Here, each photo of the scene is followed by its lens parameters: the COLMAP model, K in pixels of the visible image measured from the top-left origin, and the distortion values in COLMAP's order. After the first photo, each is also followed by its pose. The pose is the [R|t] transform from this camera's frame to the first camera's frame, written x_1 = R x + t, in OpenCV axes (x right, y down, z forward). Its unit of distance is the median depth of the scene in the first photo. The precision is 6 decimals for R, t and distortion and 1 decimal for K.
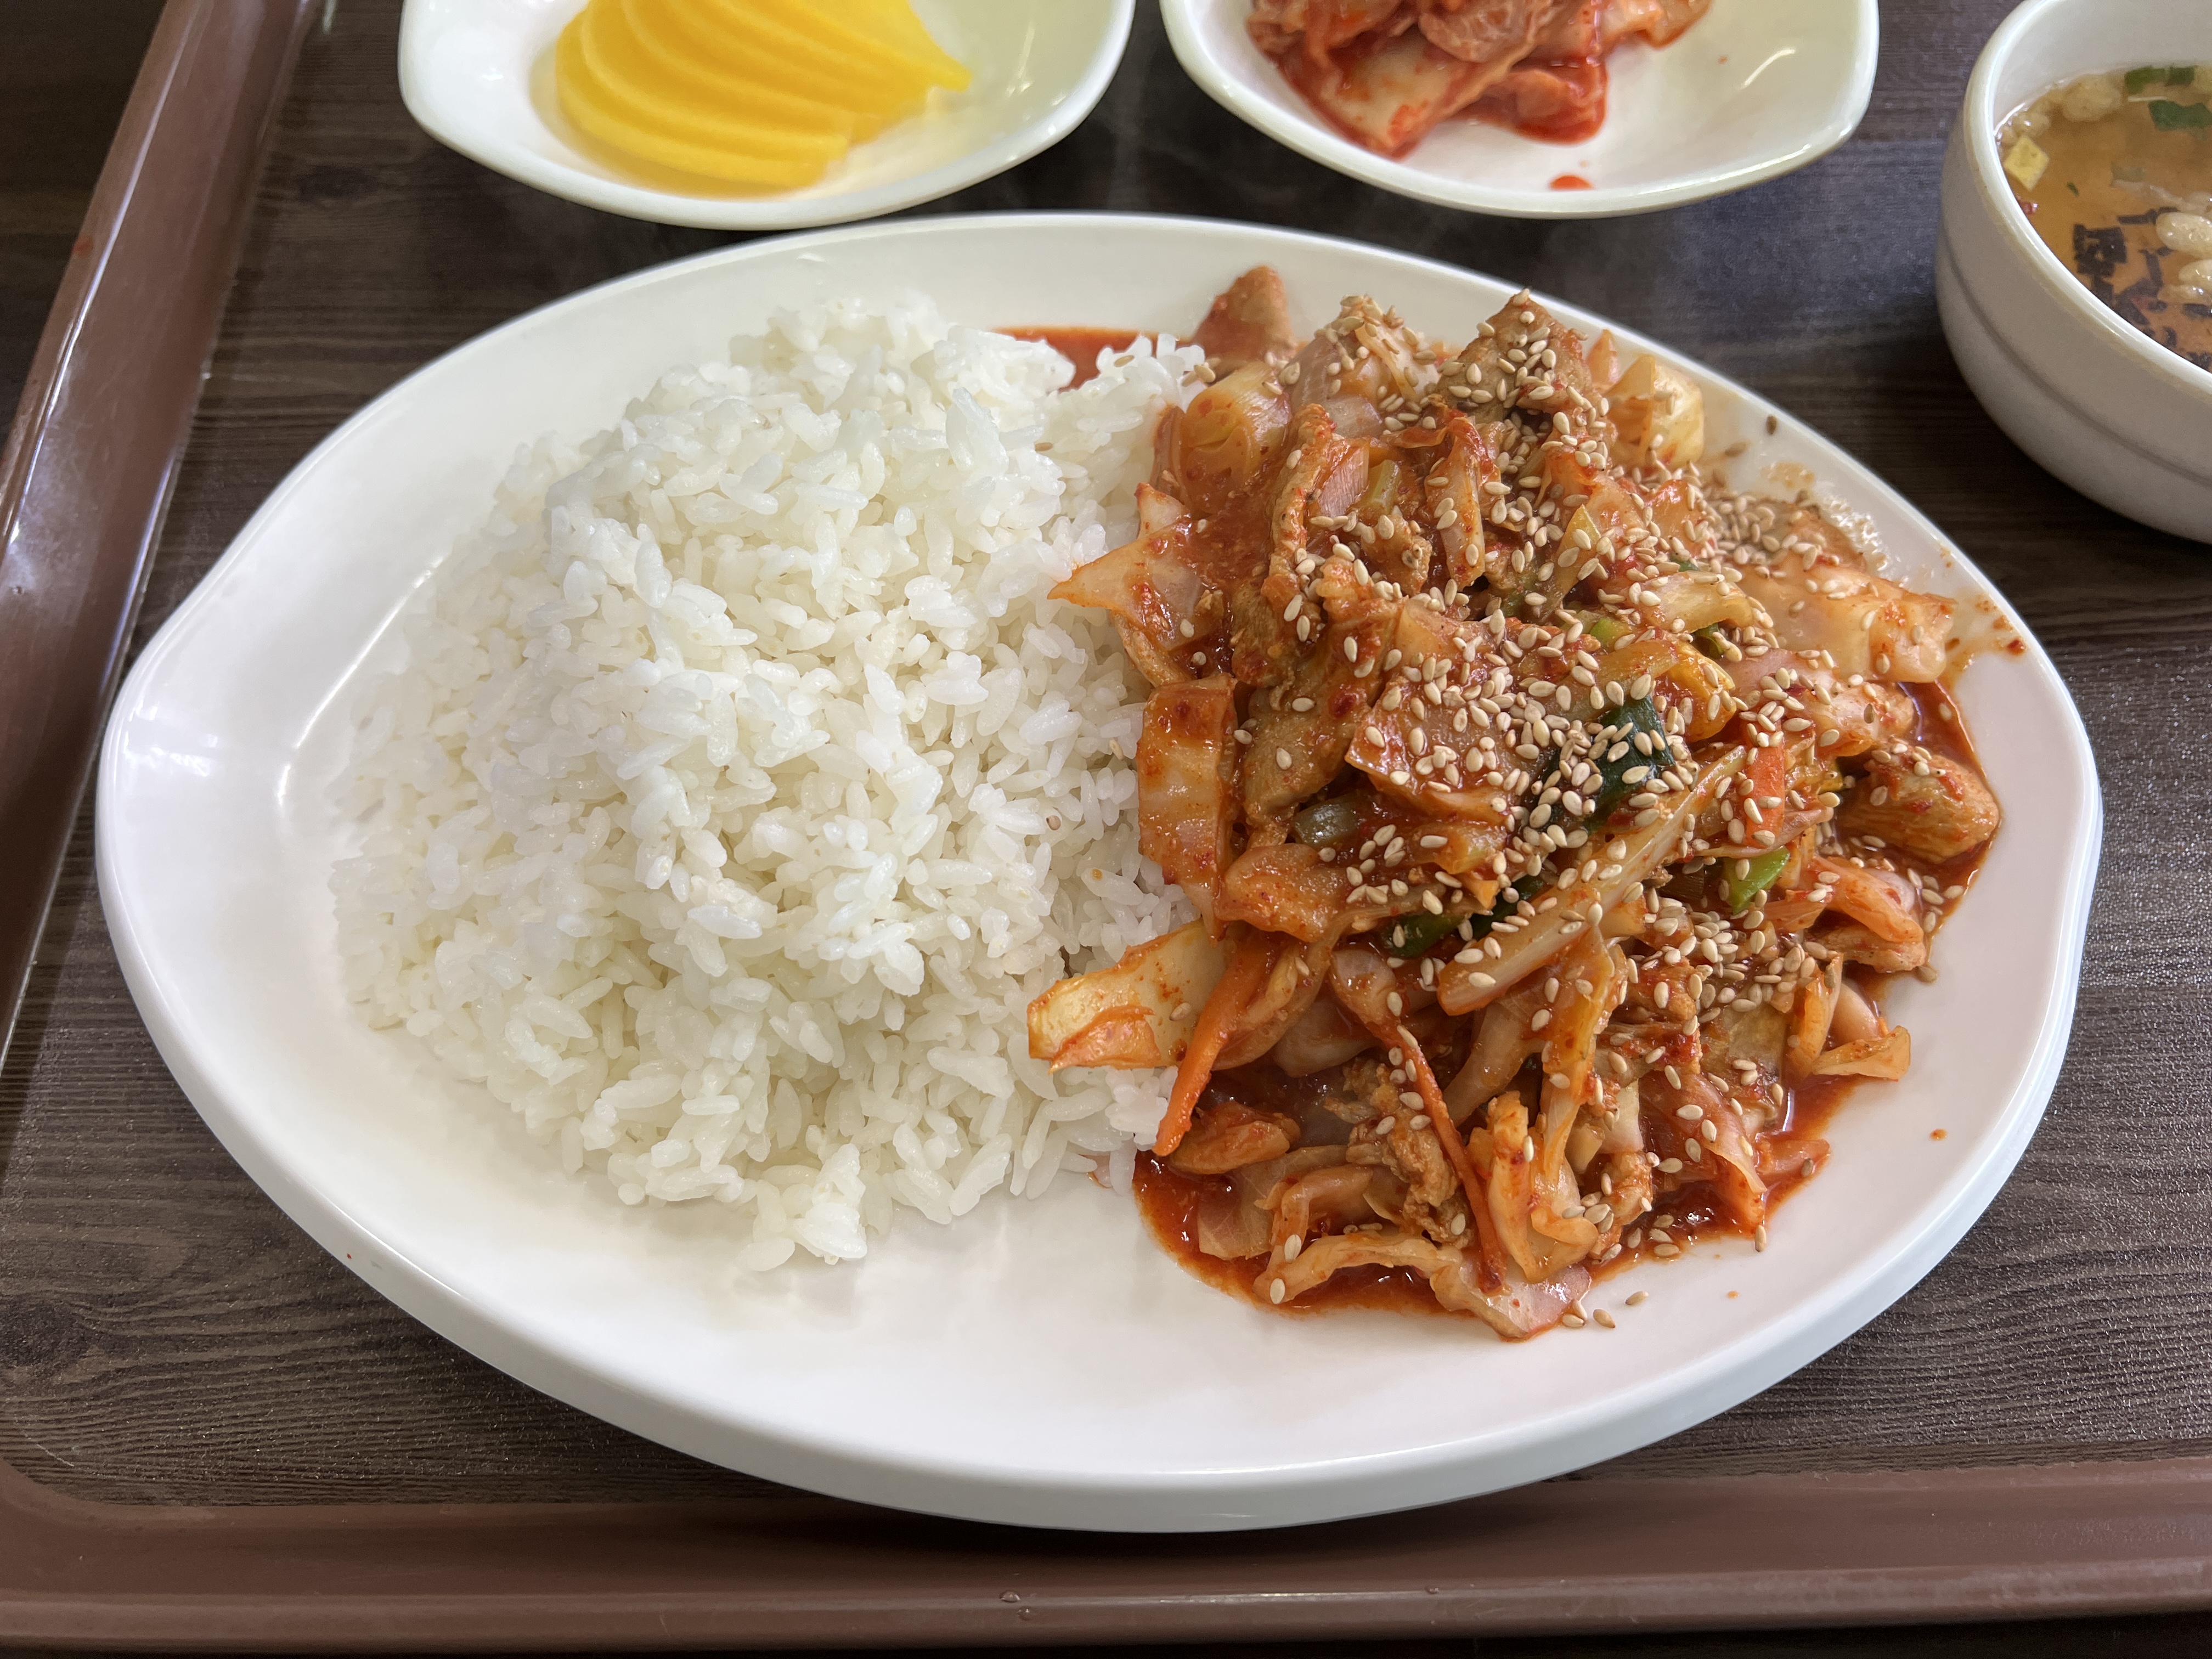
lens RADIAL K [[1663.5, 0, 1108.5], [0, 1663.5, 869.7], [0, 0, 1]] dist [0.051778, -0.084560]
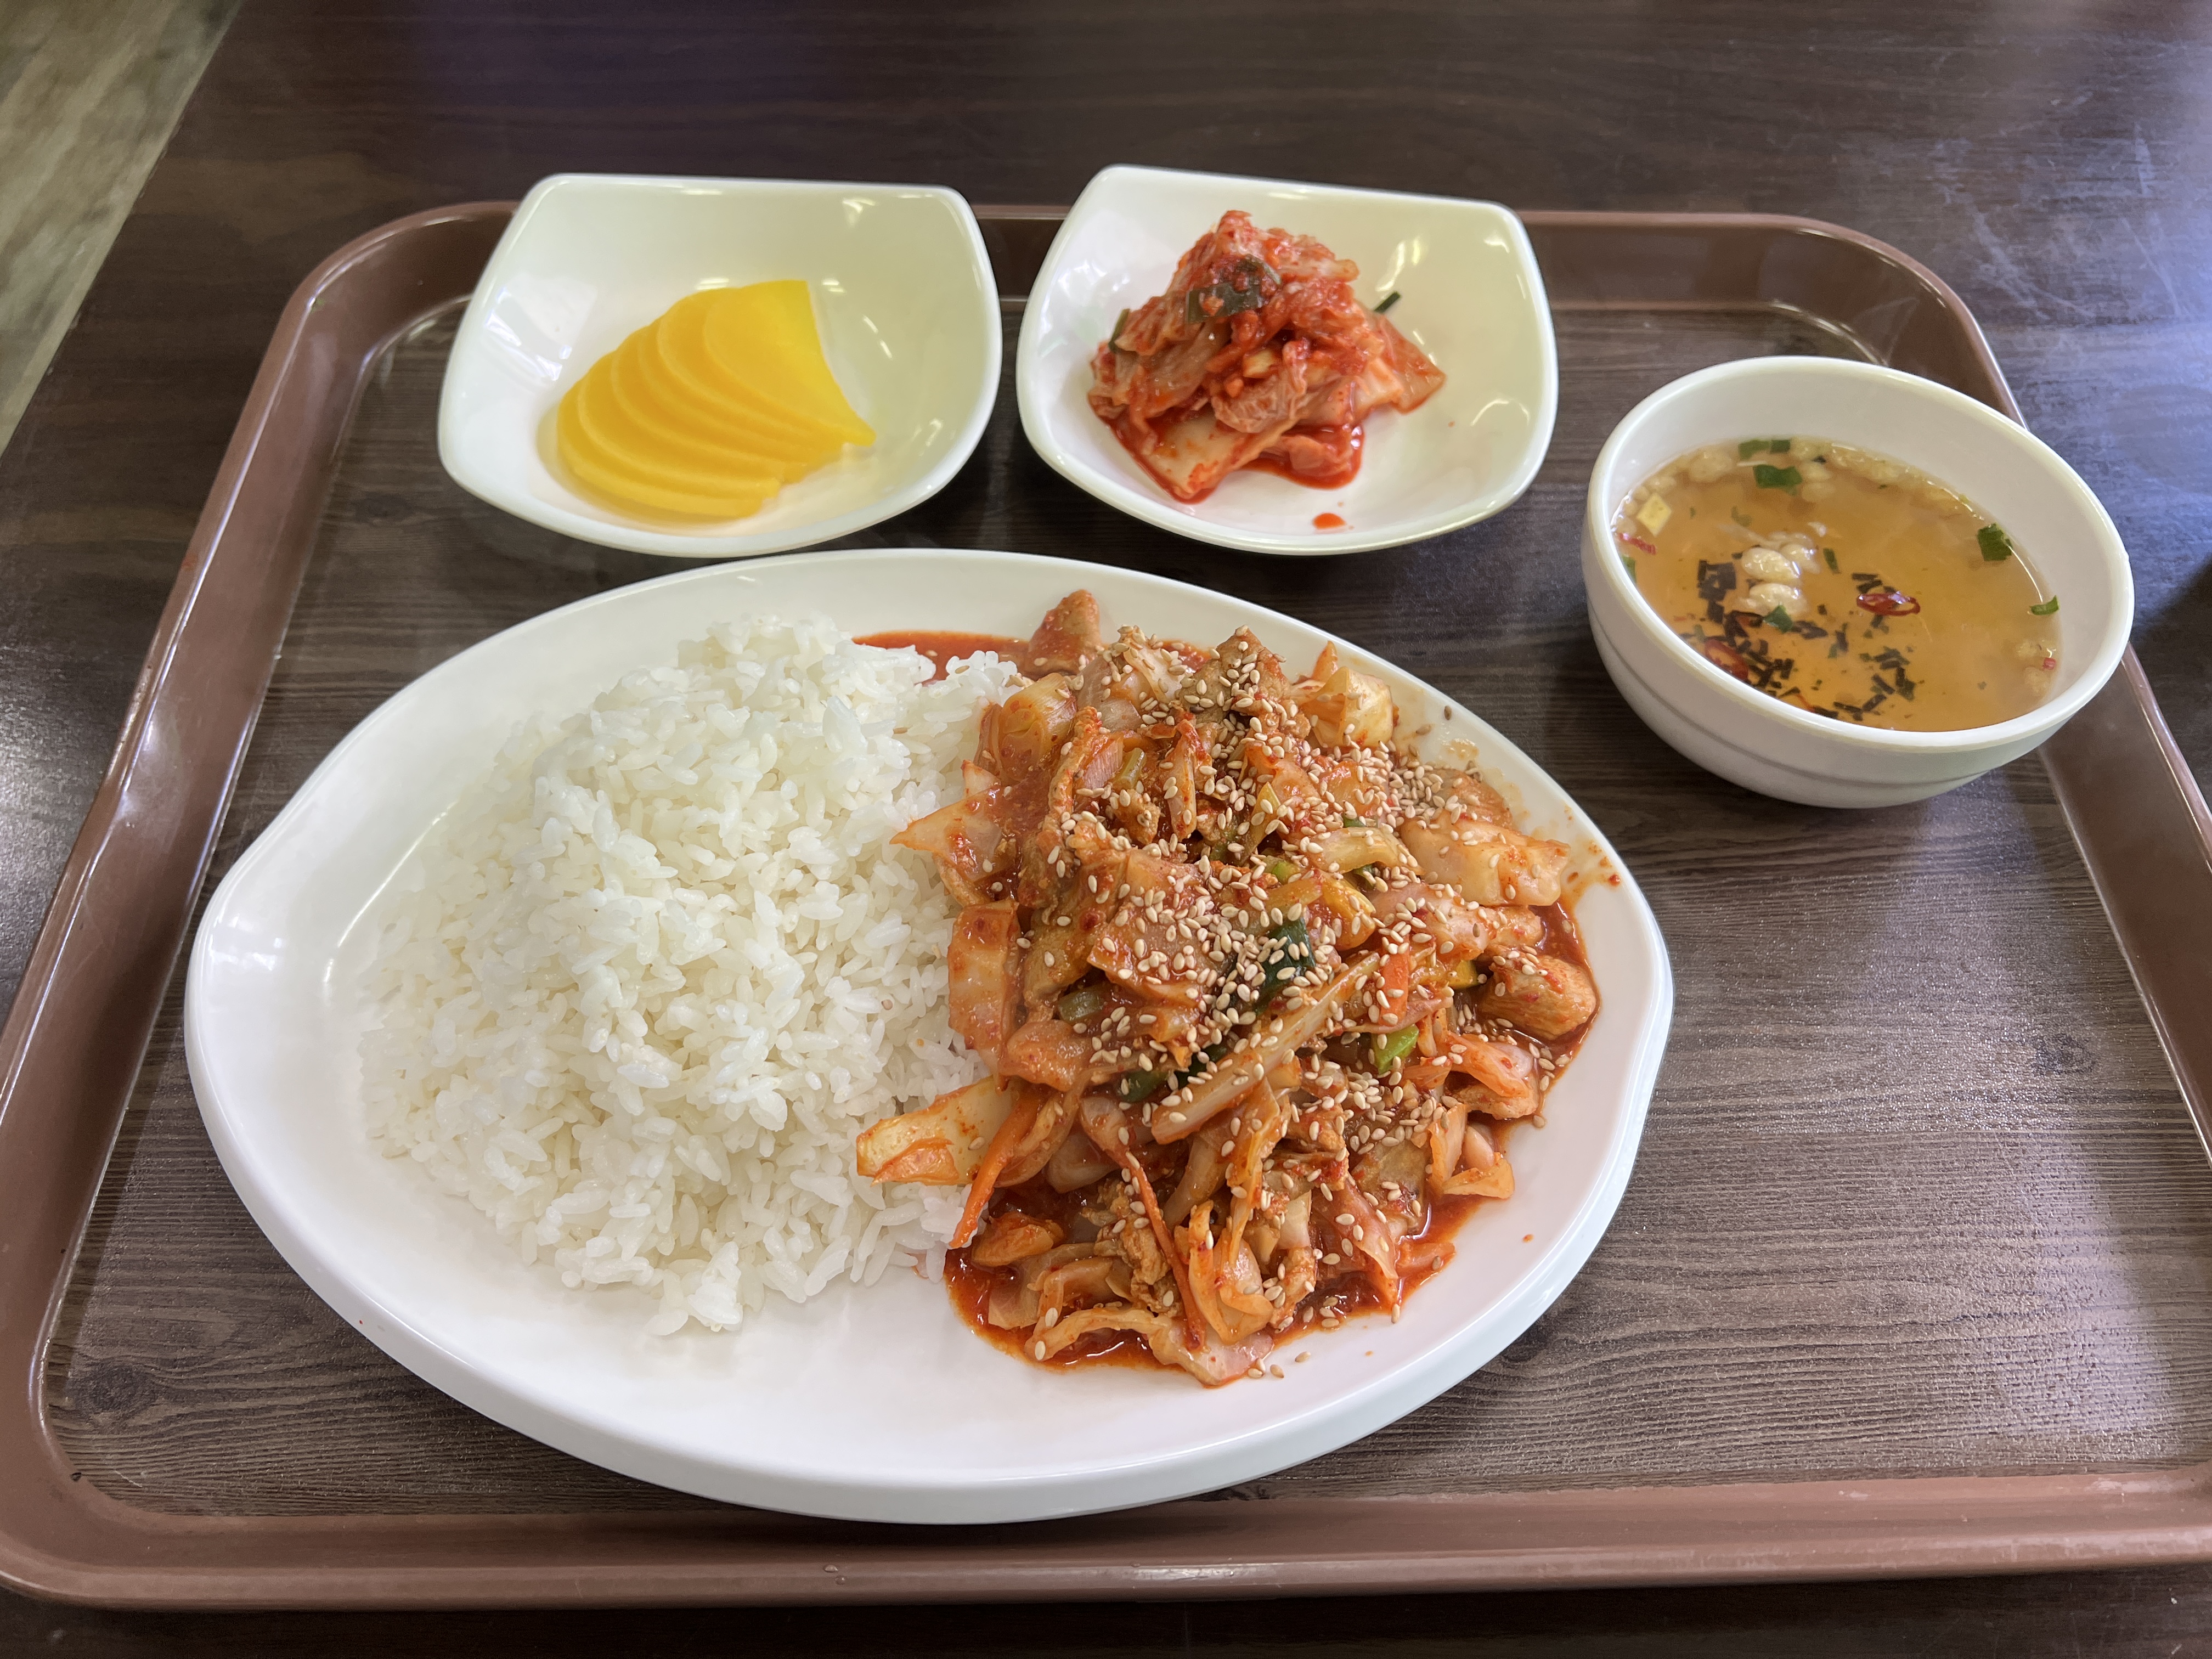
lens RADIAL K [[1701.2, 0, 1117.0], [0, 1701.2, 833.6], [0, 0, 1]] dist [0.045056, -0.078108]
pose [[0.999944, 0.006365, 0.008453, 0.143906], [-0.005227, 0.991709, -0.128397, 0.011231], [-0.009200, 0.128346, 0.991687, -0.425924]]
